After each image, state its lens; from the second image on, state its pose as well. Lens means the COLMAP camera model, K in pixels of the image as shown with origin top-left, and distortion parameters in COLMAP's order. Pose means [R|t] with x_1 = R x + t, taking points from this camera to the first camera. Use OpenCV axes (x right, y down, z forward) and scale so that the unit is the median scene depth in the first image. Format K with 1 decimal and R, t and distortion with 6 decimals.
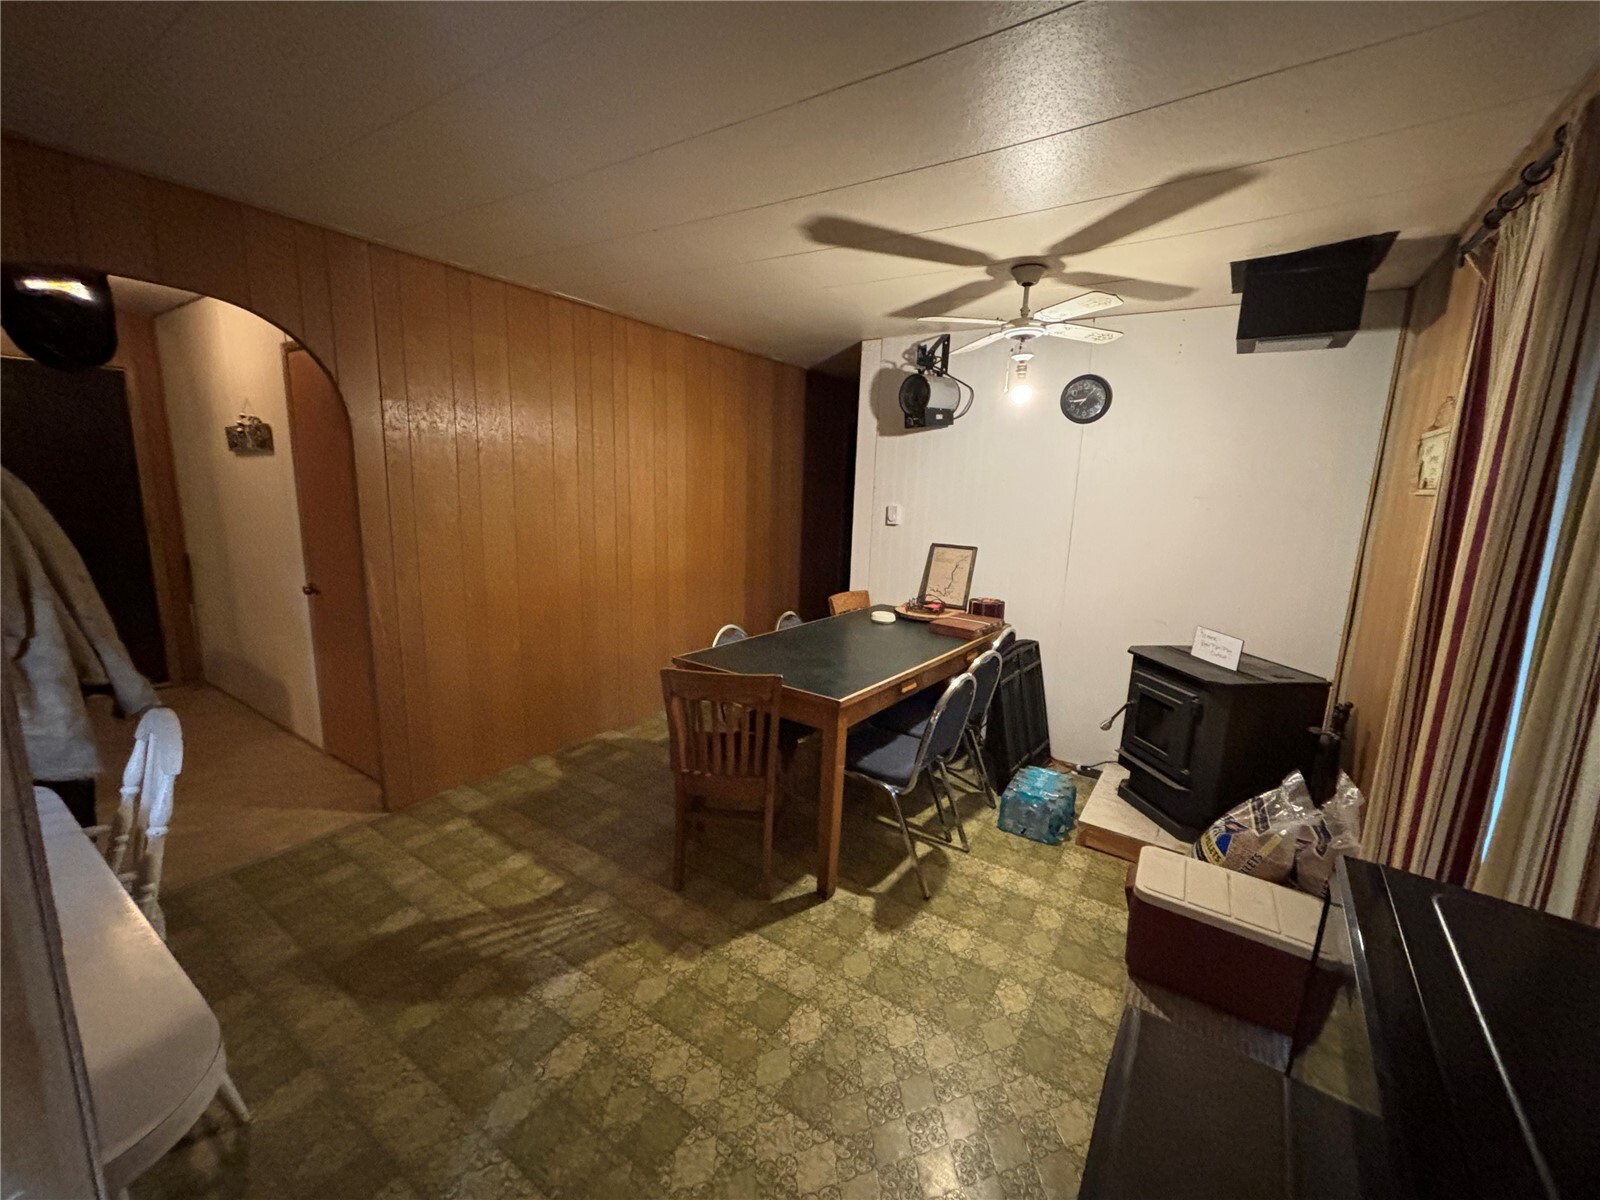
lens RADIAL K [[646.9, 0, 800.7], [0, 646.9, 602.4], [0, 0, 1]] dist [0.003771, 0.000154]
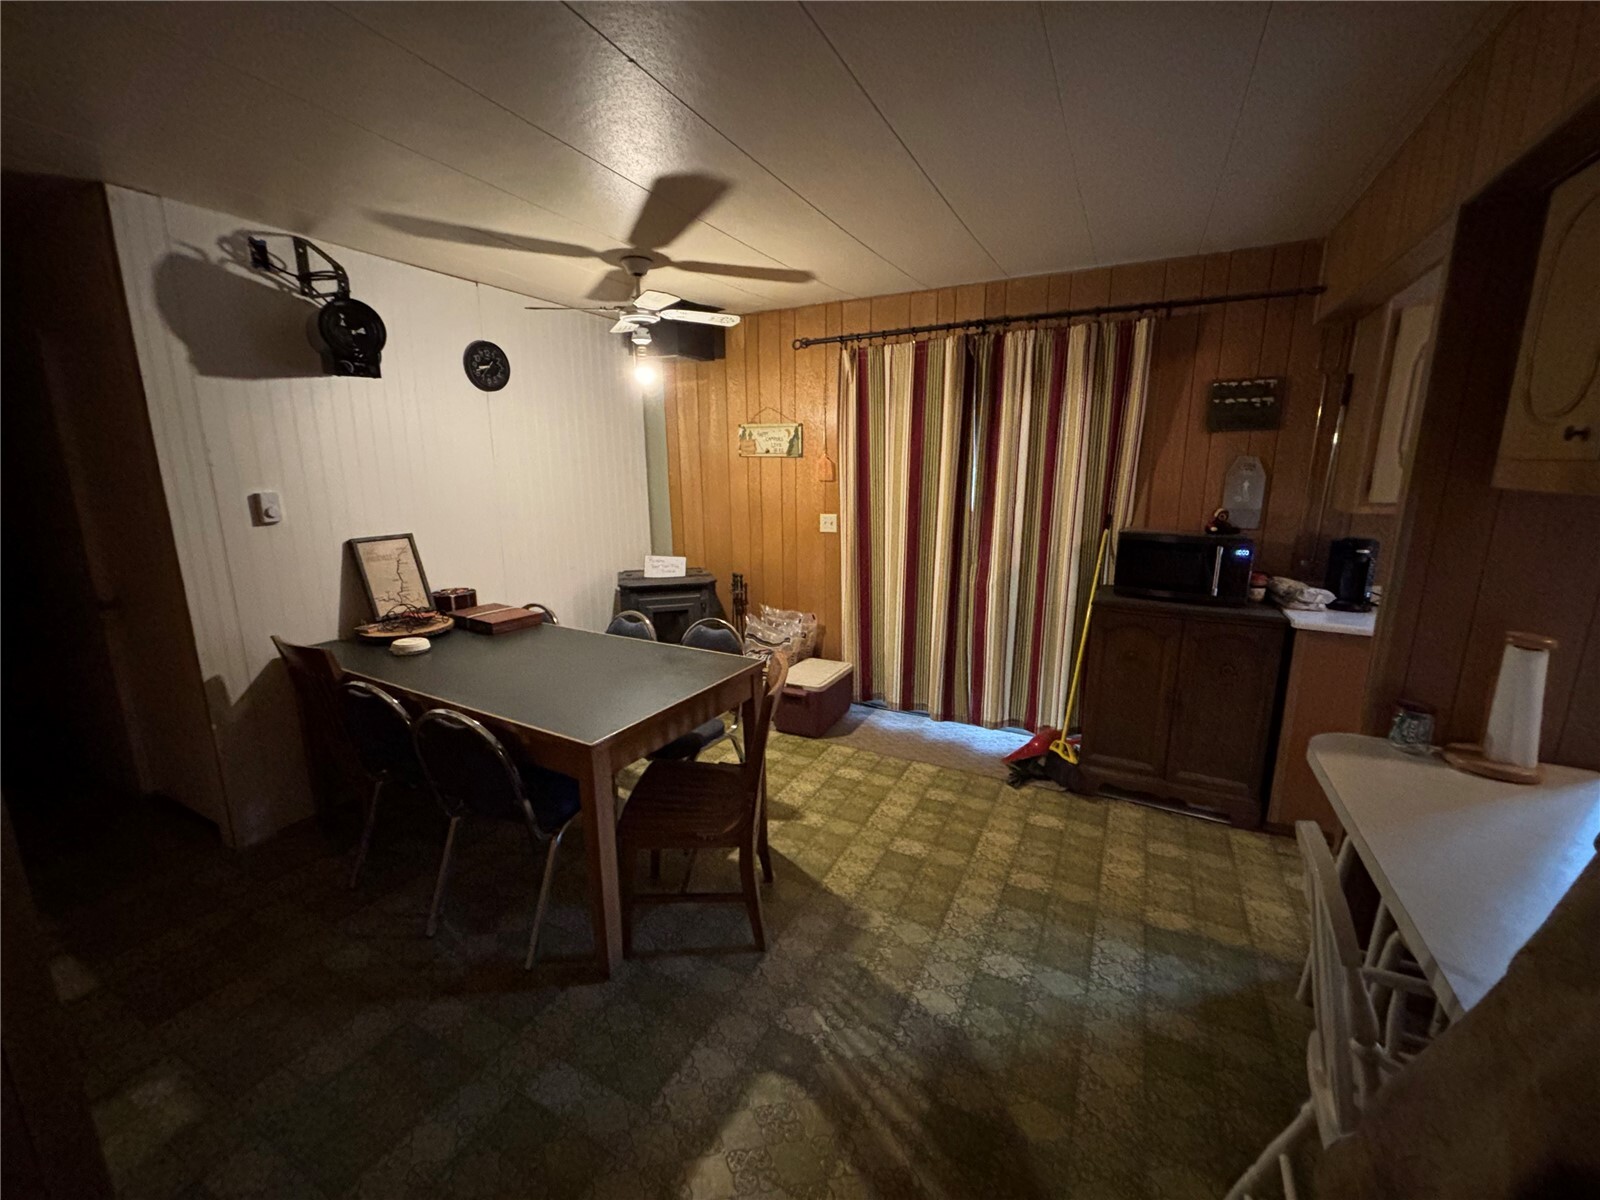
lens RADIAL K [[646.9, 0, 800.1], [0, 646.9, 596.8], [0, 0, 1]] dist [0.003771, 0.000154]
pose [[-0.103756, -0.239078, 0.965441, -1.015576], [0.181387, 0.949853, 0.254712, -0.223090], [-0.977923, 0.201546, -0.055187, 1.023237]]
